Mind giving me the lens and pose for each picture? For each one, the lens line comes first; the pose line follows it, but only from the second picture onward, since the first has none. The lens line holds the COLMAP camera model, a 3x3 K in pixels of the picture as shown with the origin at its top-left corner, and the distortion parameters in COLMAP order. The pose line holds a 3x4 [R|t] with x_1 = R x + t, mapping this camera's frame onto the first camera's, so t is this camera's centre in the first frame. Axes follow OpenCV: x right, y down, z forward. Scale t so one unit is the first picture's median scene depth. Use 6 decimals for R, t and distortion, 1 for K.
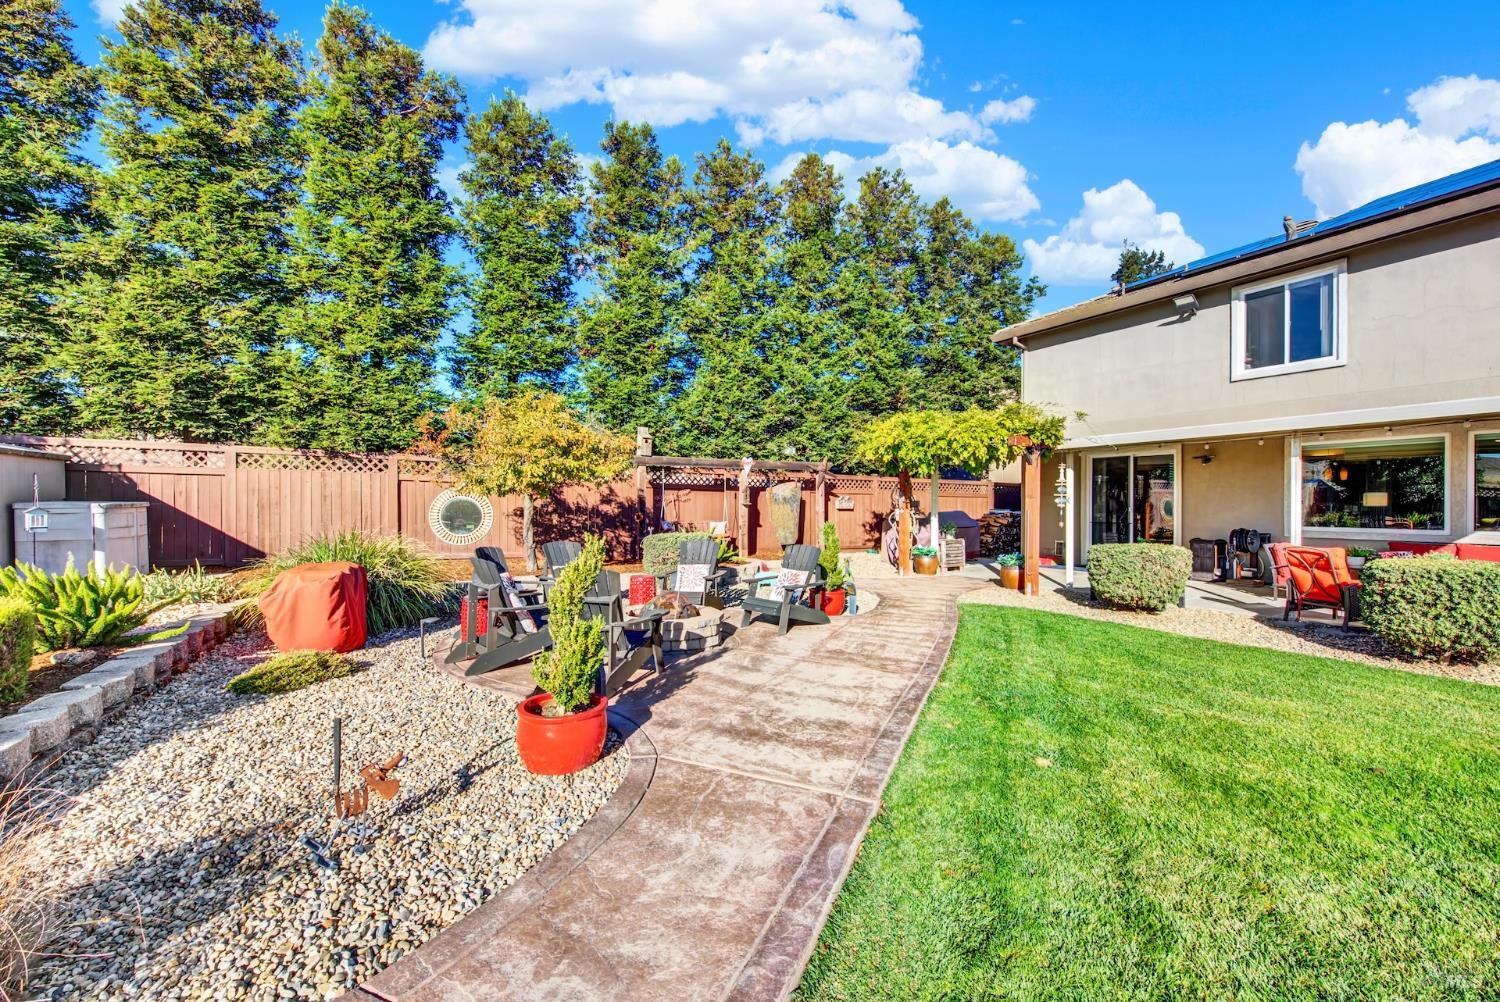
lens RADIAL K [[596.8, 0, 748.5], [0, 596.8, 505.5], [0, 0, 1]] dist [0.003242, -0.002834]
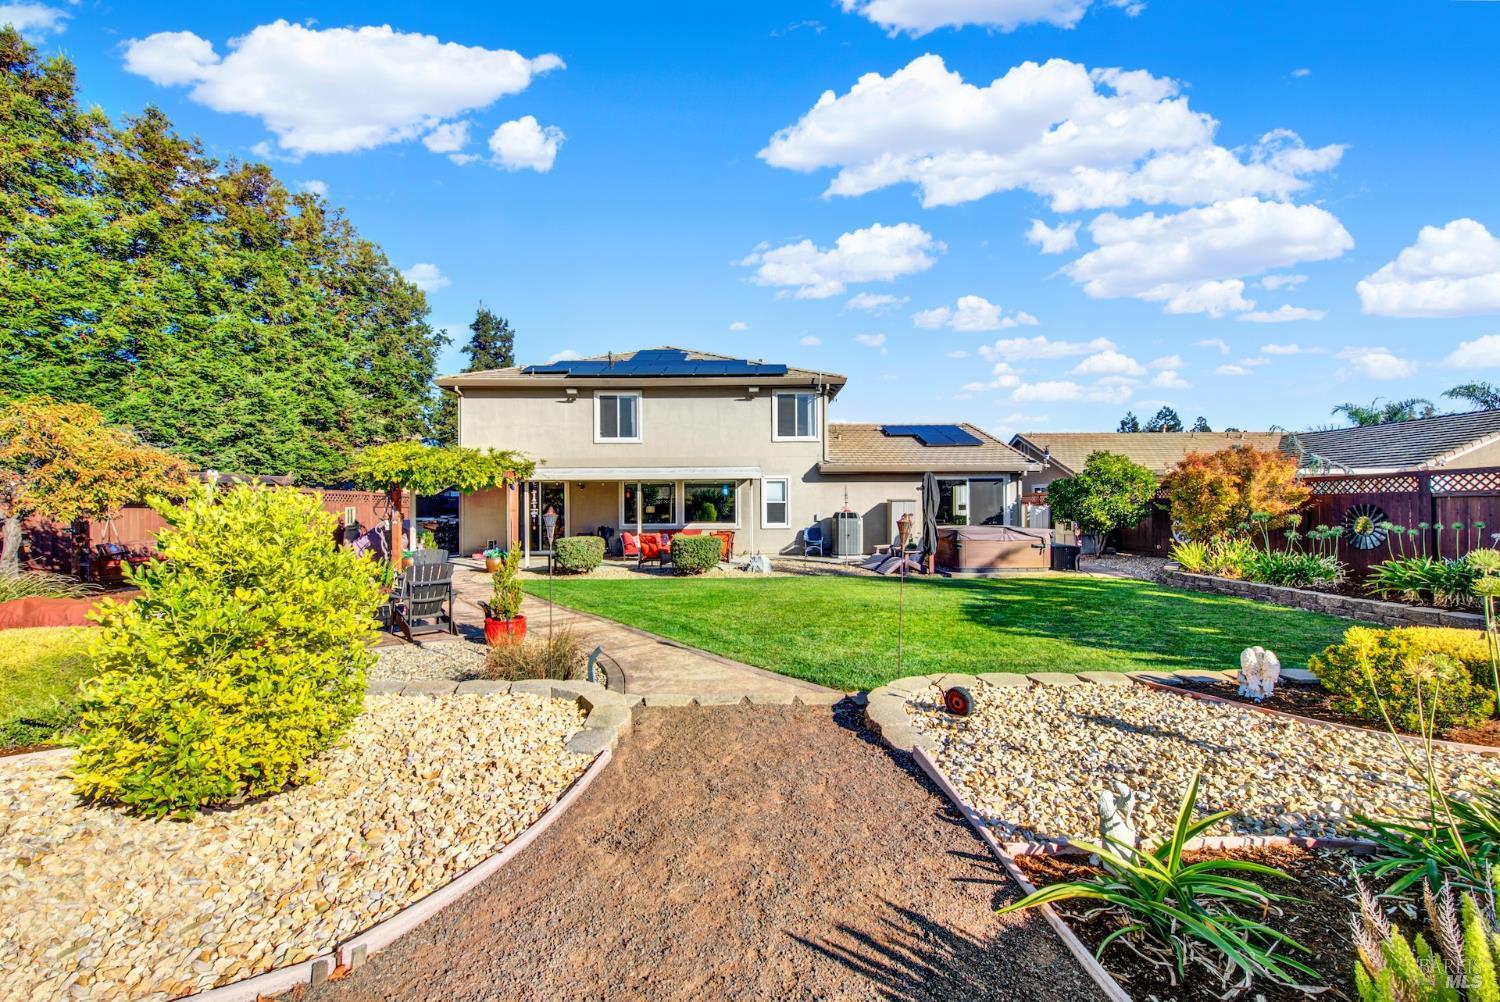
lens RADIAL K [[600.6, 0, 748.4], [0, 600.6, 504.6], [0, 0, 1]] dist [0.002907, -0.003157]
pose [[0.477434, -0.006013, 0.878647, -0.491364], [0.010192, 0.999947, 0.001305, -0.021479], [-0.878609, 0.008332, 0.477470, -0.226272]]
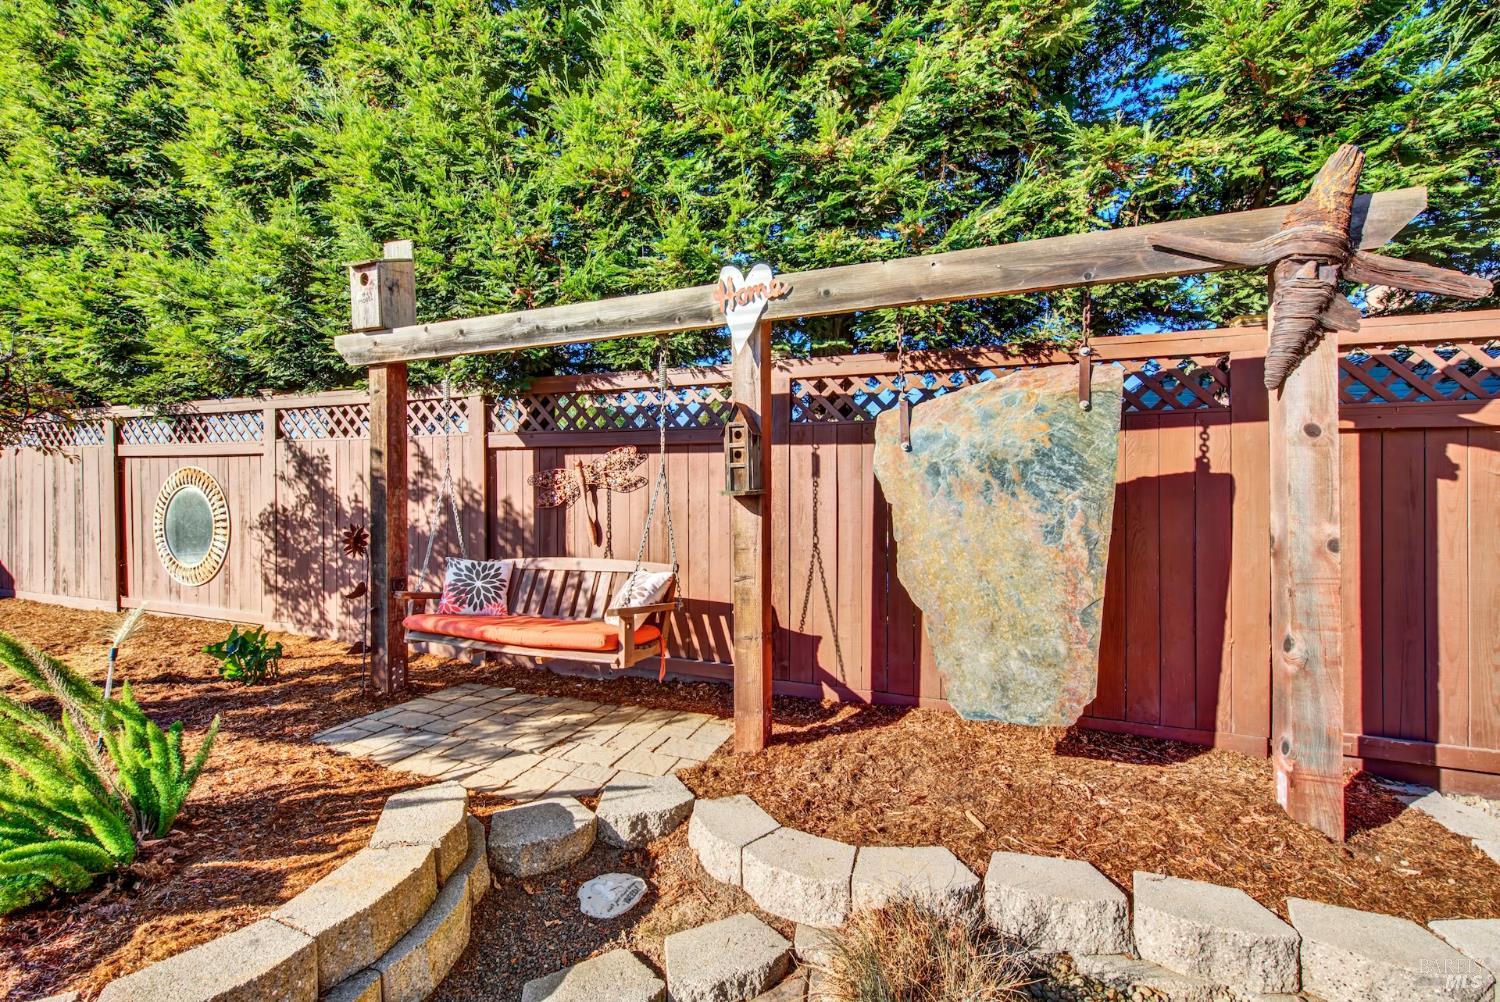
lens RADIAL K [[600.6, 0, 748.4], [0, 600.6, 504.6], [0, 0, 1]] dist [0.002907, -0.003157]
pose [[0.657302, -0.000910, -0.753626, 0.175233], [-0.000137, 0.999999, -0.001327, 0.001161], [0.753627, 0.000976, 0.657302, 0.981414]]
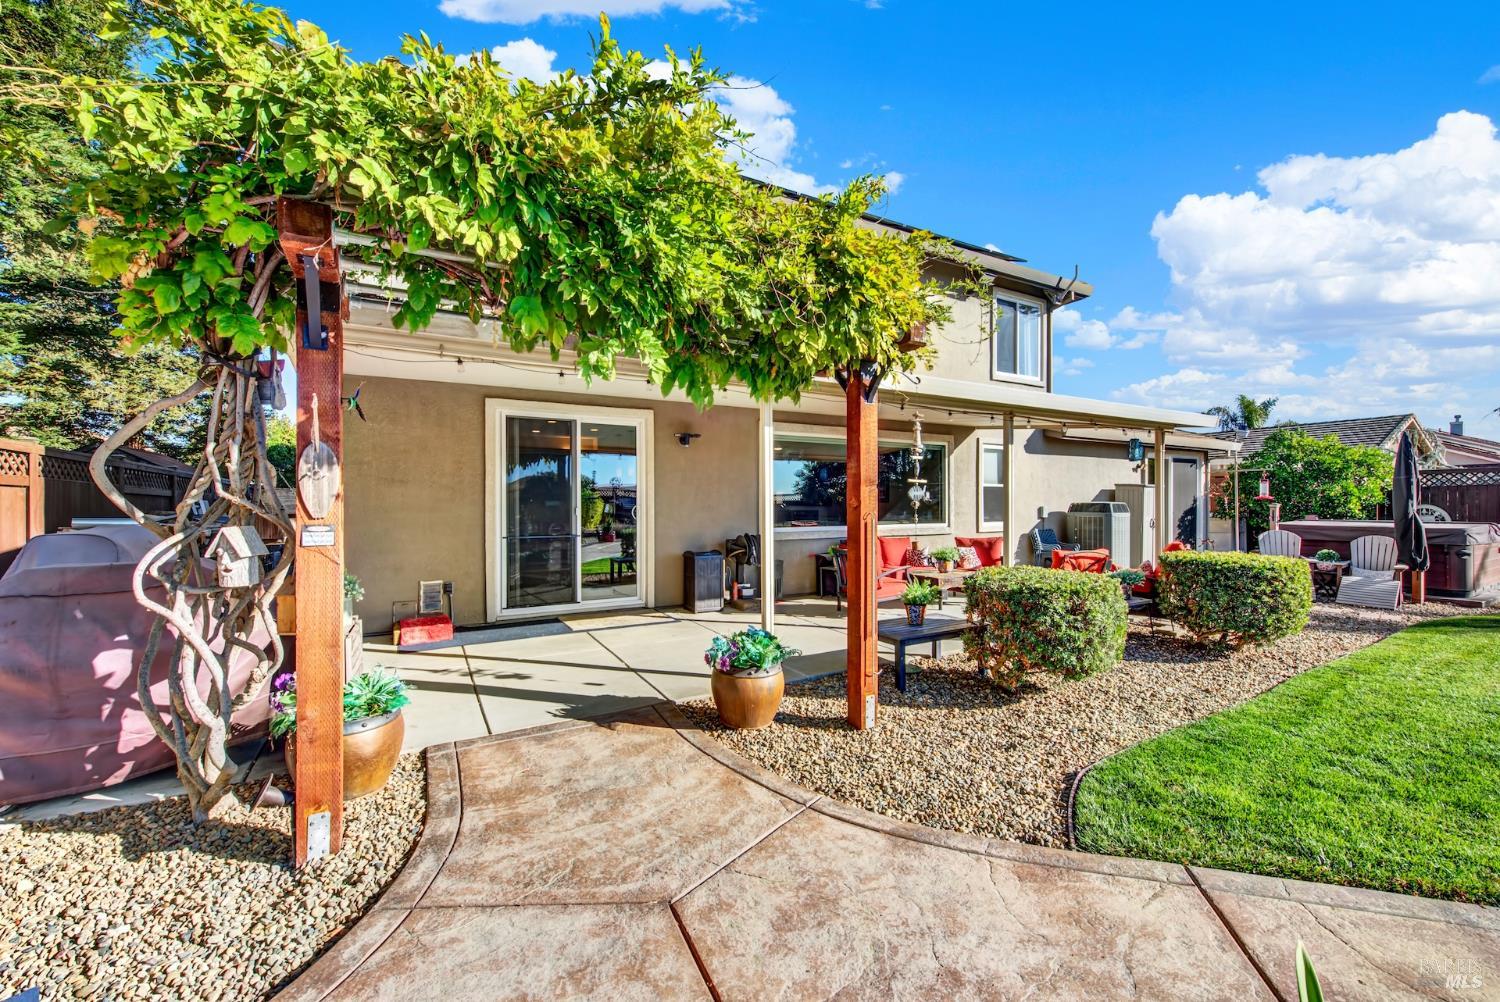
lens RADIAL K [[596.8, 0, 748.5], [0, 596.8, 505.5], [0, 0, 1]] dist [0.003242, -0.002834]
pose [[-0.007382, -0.006943, 0.999949, 0.054961], [0.005864, 0.999958, 0.006987, -0.002616], [-0.999956, 0.005916, -0.007341, 0.881712]]
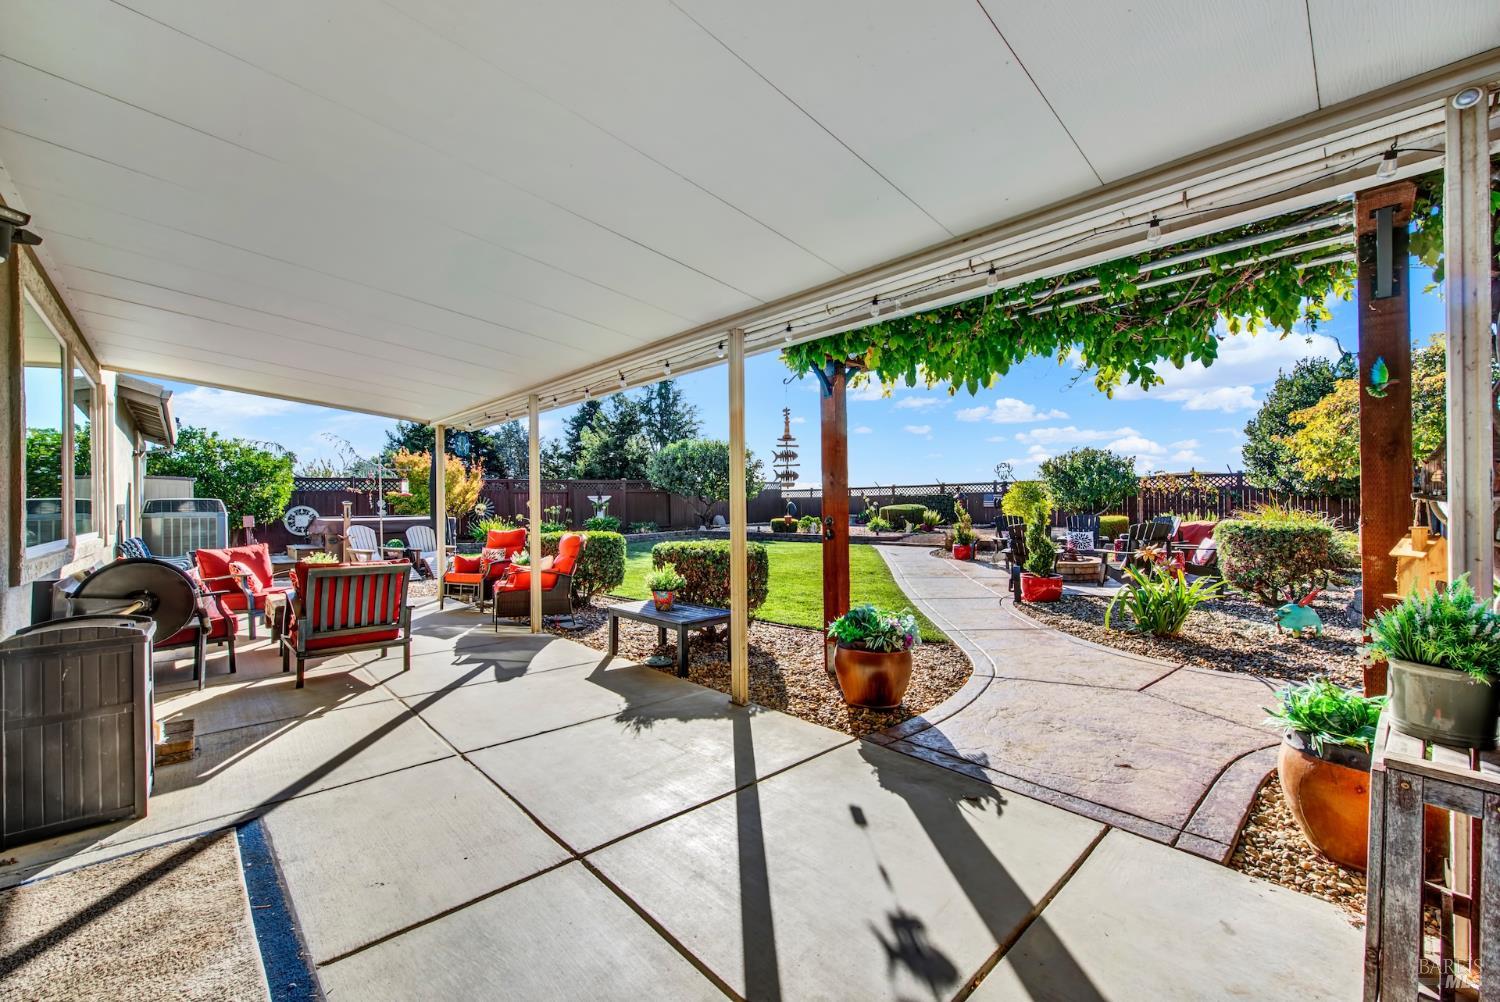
lens RADIAL K [[596.8, 0, 748.5], [0, 596.8, 505.5], [0, 0, 1]] dist [0.003242, -0.002834]
pose [[-0.967270, 0.011645, -0.253480, 0.551220], [0.010349, 0.999926, 0.006446, 0.009968], [0.253536, 0.003612, -0.967319, 1.183417]]
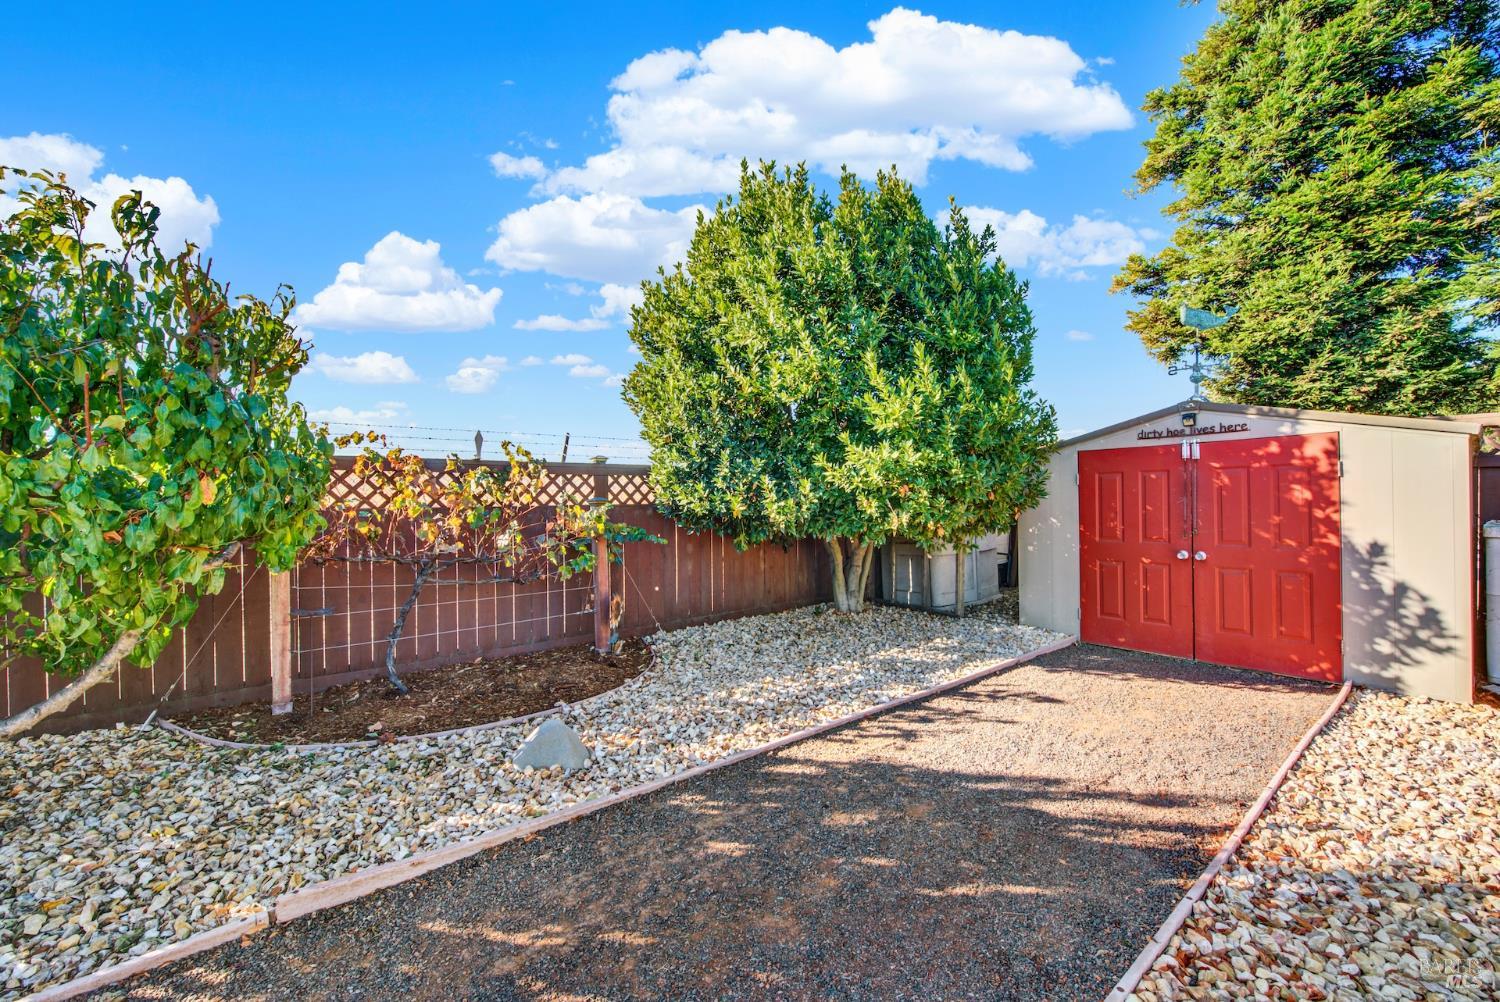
lens RADIAL K [[619.0, 0, 750.0], [0, 619.0, 501.0], [0, 0, 1]] dist [-0.000619, -0.000311]
pose [[0.160005, 0.003017, -0.987112, -0.474256], [0.005114, 0.999979, 0.003886, -0.021362], [0.987103, -0.005670, 0.159987, 0.123689]]
